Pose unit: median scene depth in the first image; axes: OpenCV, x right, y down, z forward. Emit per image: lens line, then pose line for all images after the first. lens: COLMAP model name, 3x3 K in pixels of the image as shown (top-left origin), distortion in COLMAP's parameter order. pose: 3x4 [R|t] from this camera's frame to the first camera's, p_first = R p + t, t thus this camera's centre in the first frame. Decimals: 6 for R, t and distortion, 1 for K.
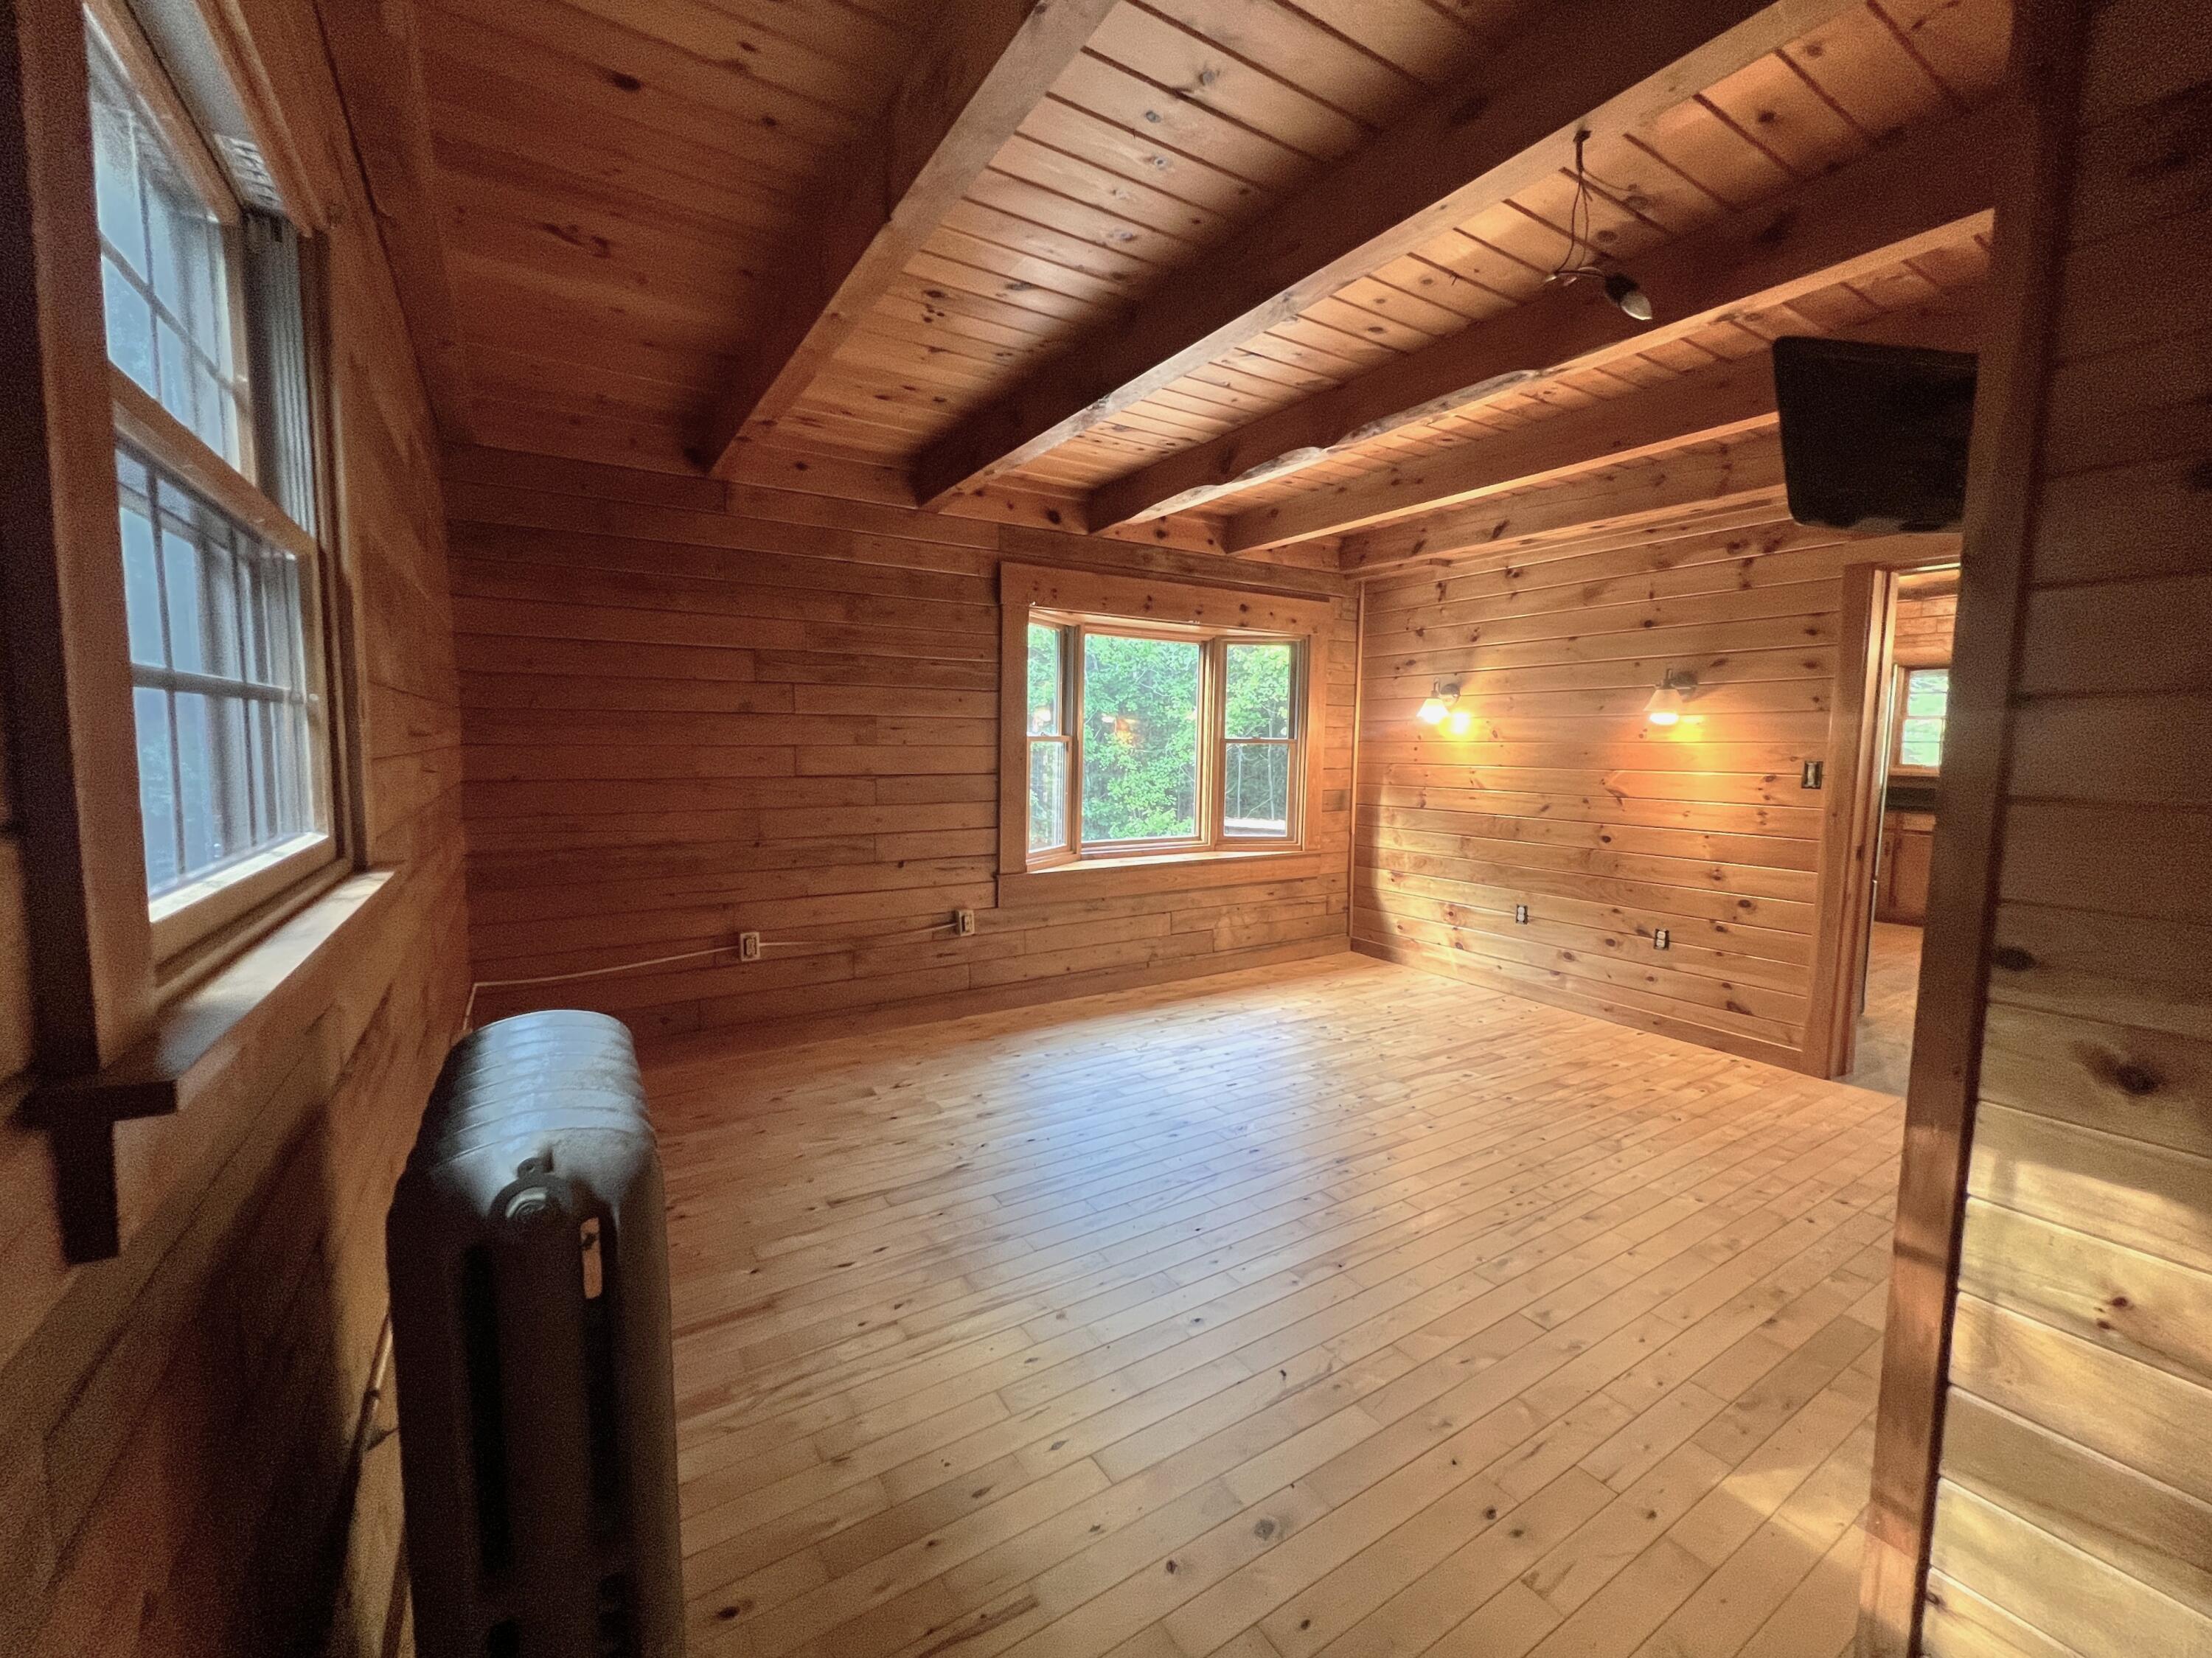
lens RADIAL K [[893.6, 0, 1106.0], [0, 893.6, 829.0], [0, 0, 1]] dist [0.002113, 0.000591]
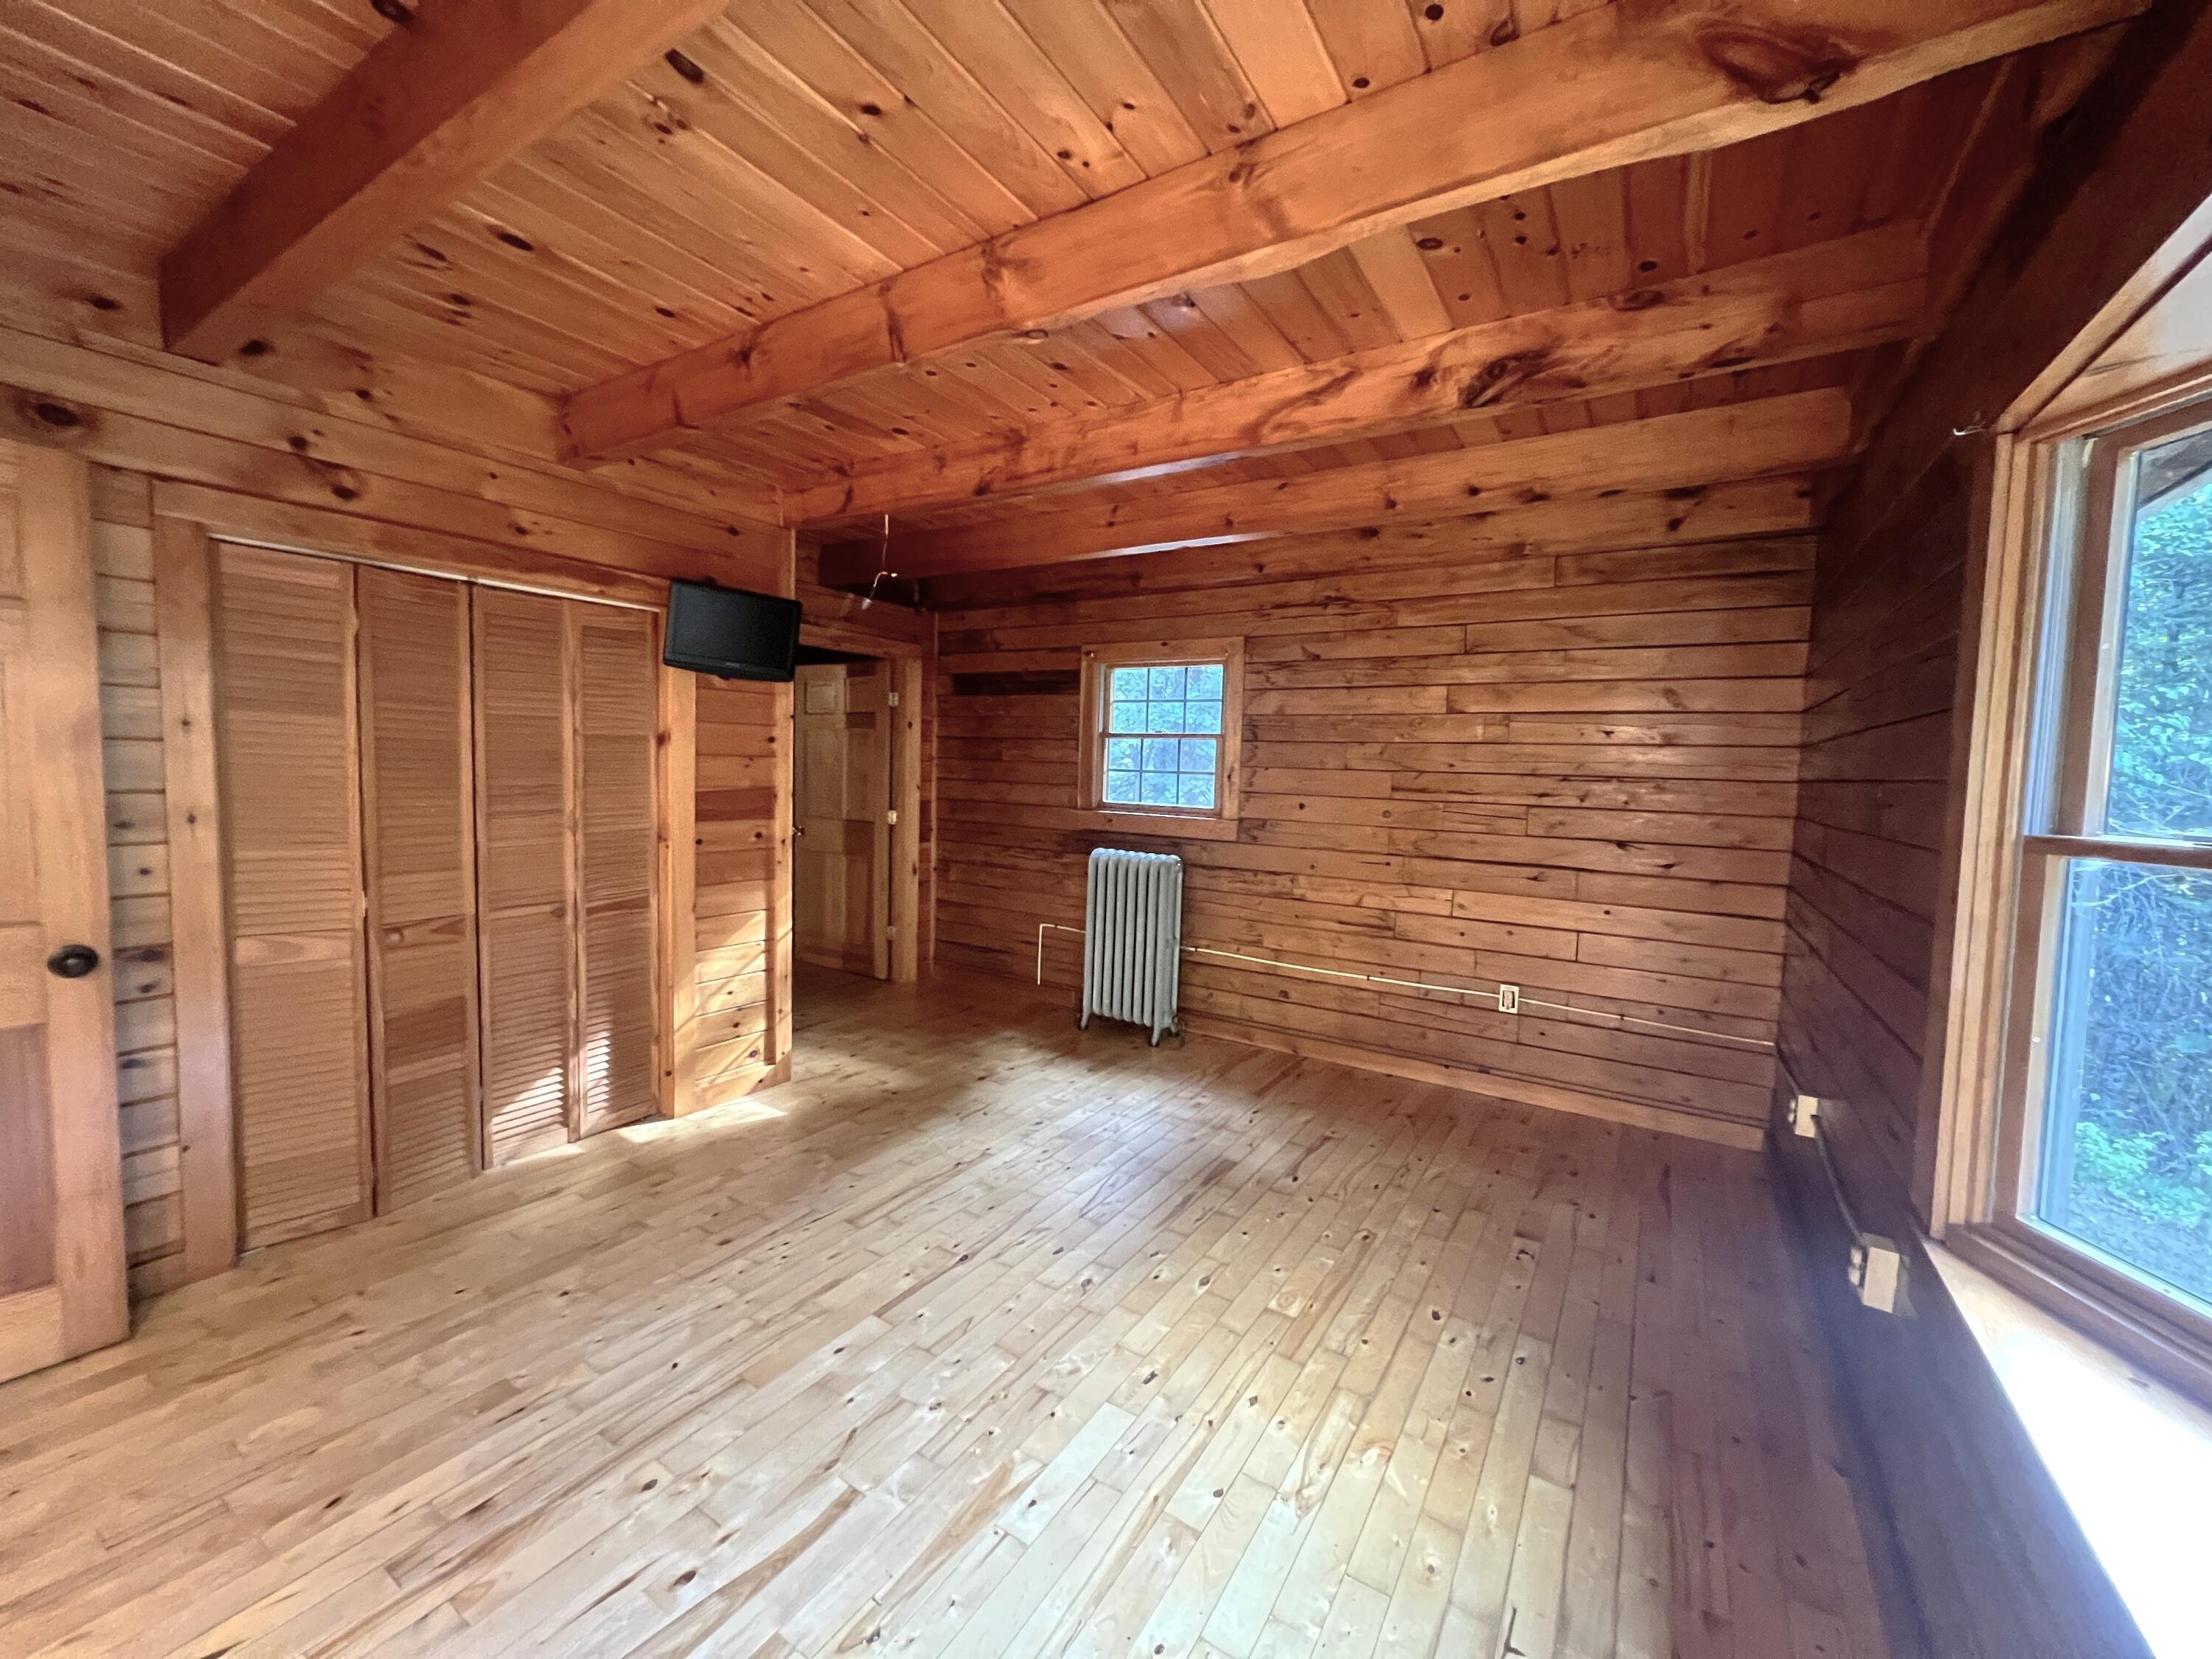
lens RADIAL K [[893.7, 0, 1106.0], [0, 893.7, 829.5], [0, 0, 1]] dist [0.002113, 0.000591]
pose [[-0.905522, -0.008201, -0.424221, 0.572211], [-0.080420, 0.985008, 0.152618, -0.218165], [0.416609, 0.172315, -0.892606, 1.986925]]
